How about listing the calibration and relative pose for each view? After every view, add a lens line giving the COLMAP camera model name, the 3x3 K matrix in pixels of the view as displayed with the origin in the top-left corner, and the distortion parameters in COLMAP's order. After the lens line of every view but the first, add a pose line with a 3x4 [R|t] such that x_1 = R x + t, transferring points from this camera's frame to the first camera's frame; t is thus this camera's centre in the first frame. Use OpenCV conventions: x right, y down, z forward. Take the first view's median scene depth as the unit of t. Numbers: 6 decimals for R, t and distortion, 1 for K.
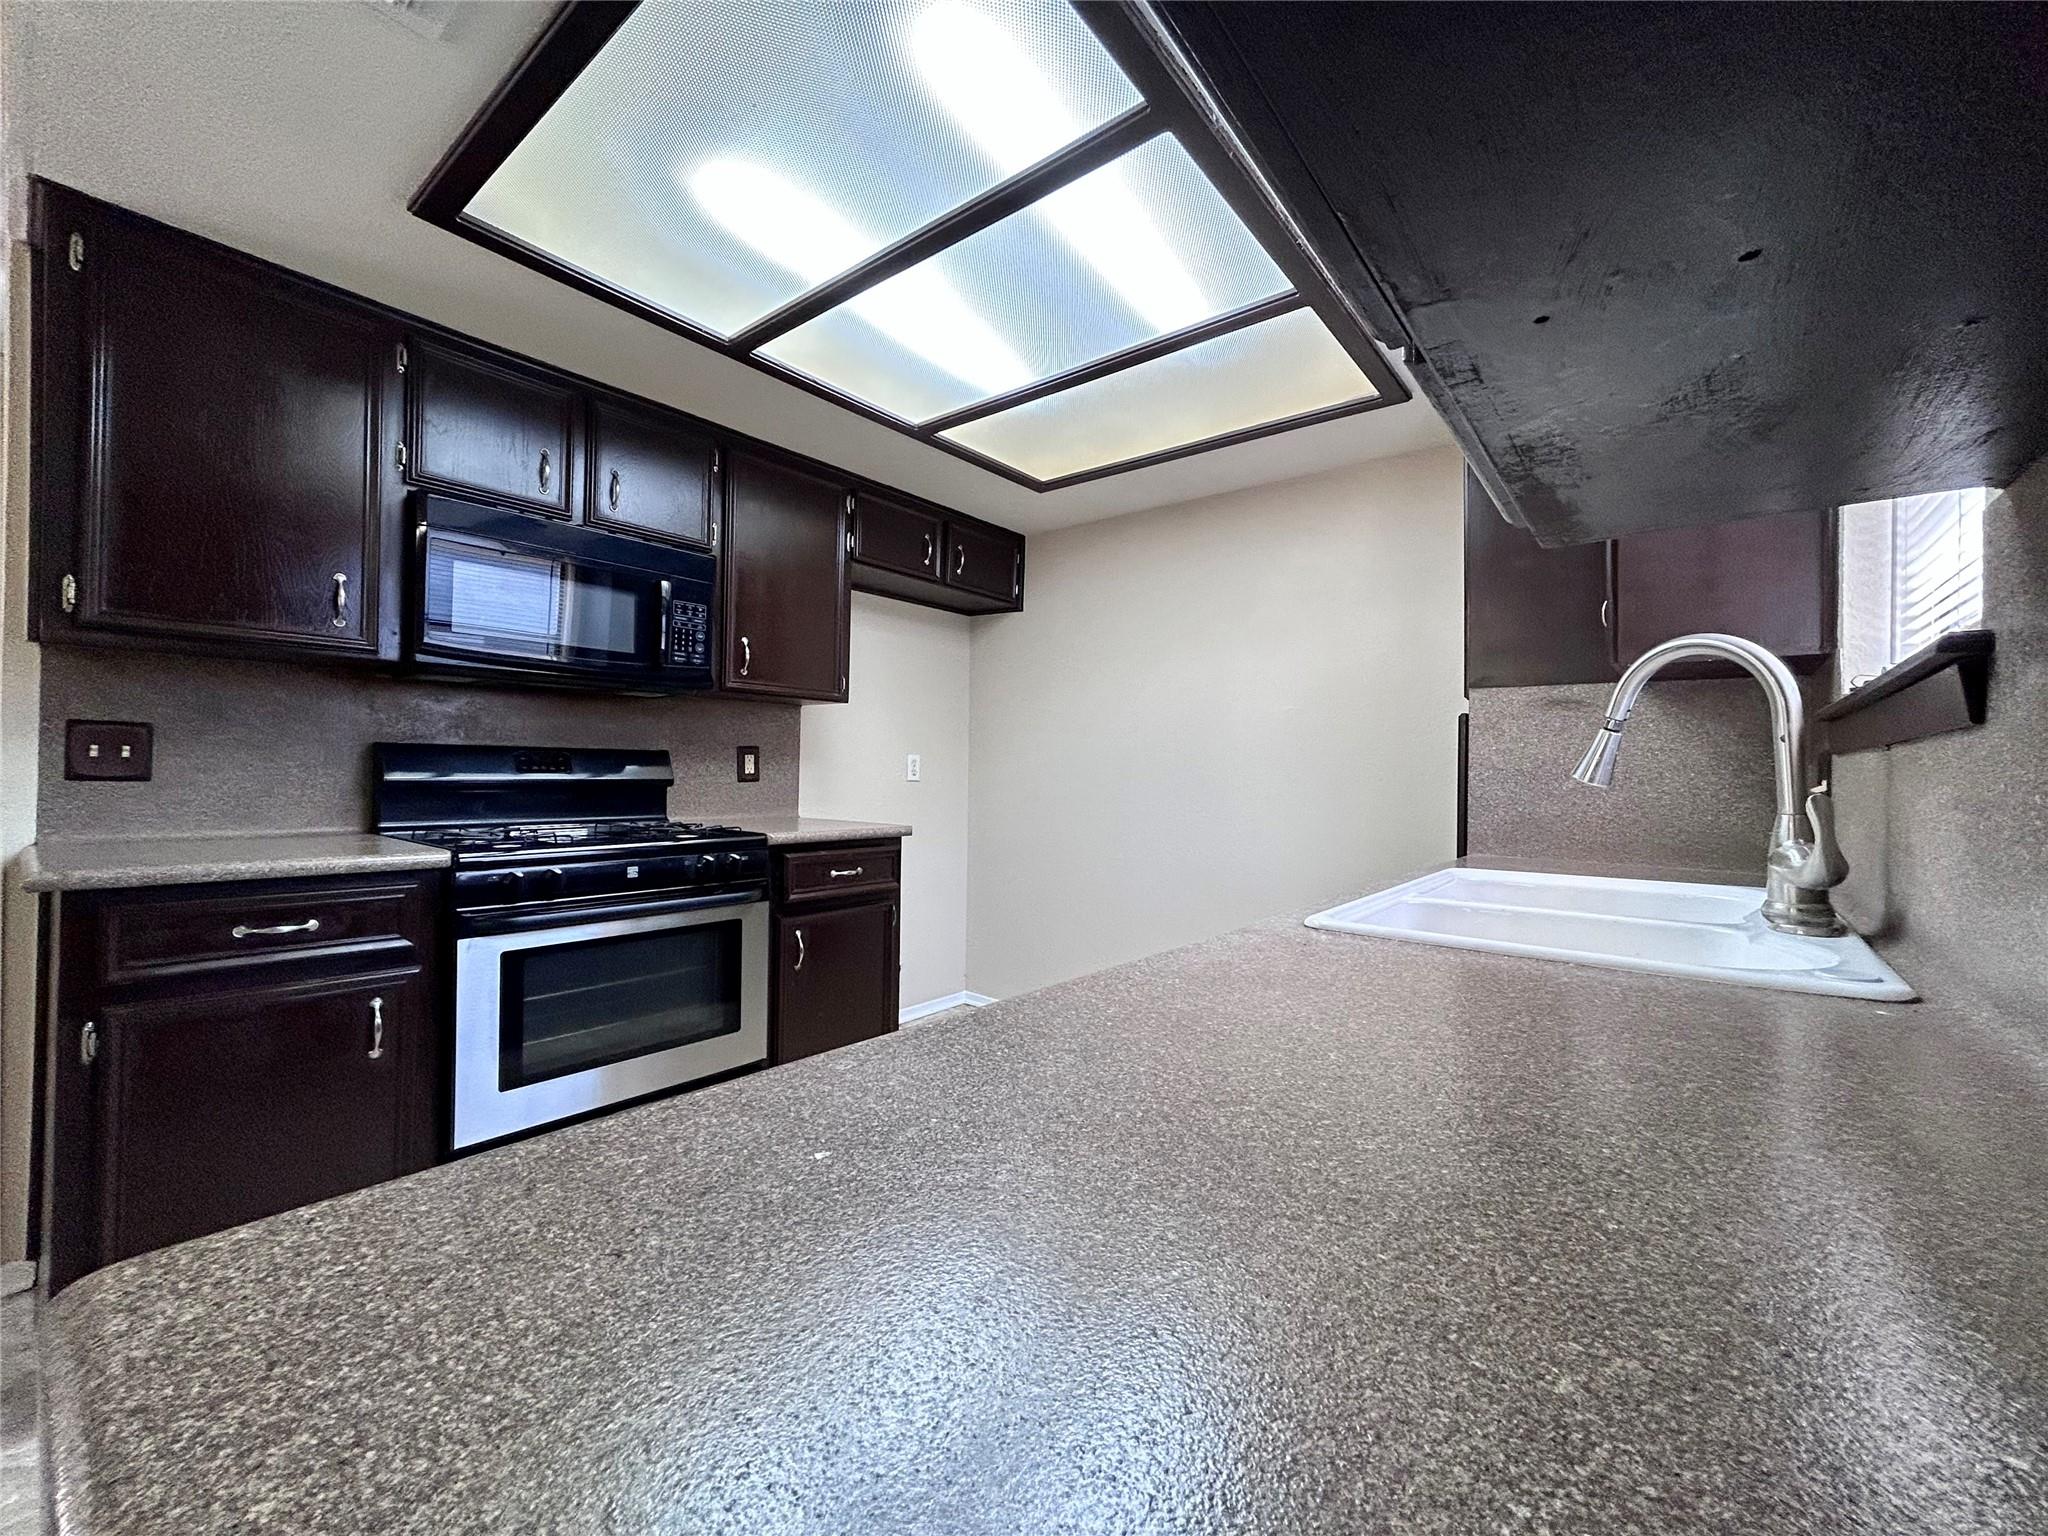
lens RADIAL K [[826.2, 0, 991.7], [0, 826.2, 768.3], [0, 0, 1]] dist [0.000358, -0.000198]
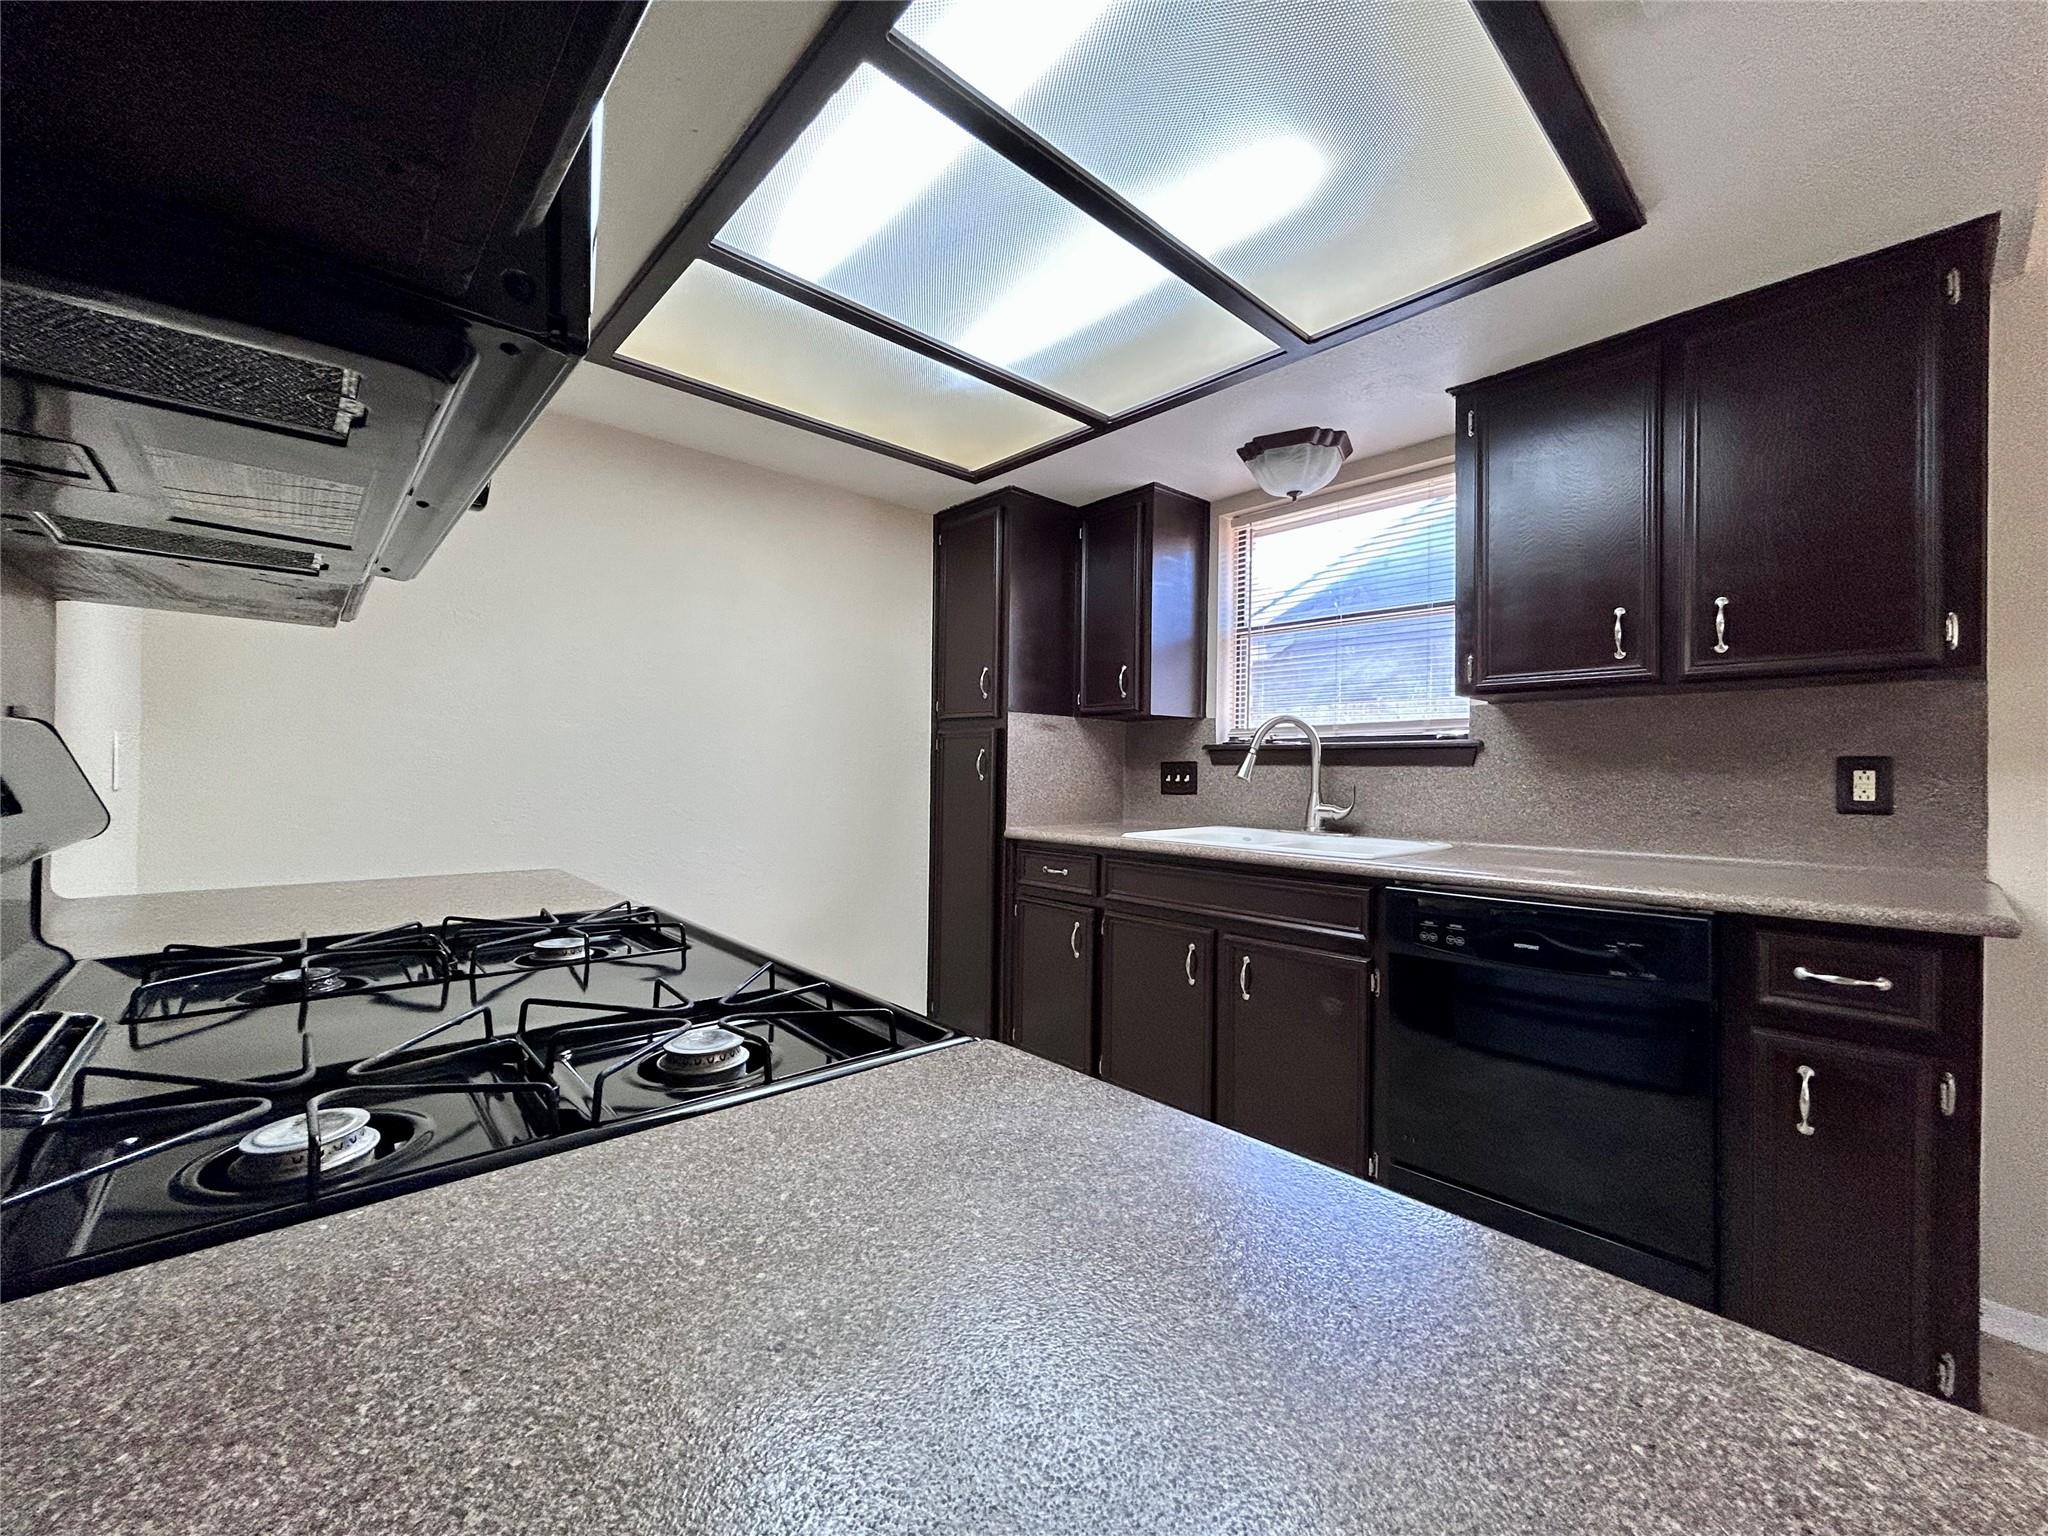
lens RADIAL K [[826.2, 0, 991.7], [0, 826.2, 768.3], [0, 0, 1]] dist [0.000358, -0.000198]
pose [[-0.141071, -0.032016, -0.989482, 0.388202], [-0.013544, 0.999446, -0.030407, 0.008958], [0.989907, 0.009112, -0.141426, 0.457084]]
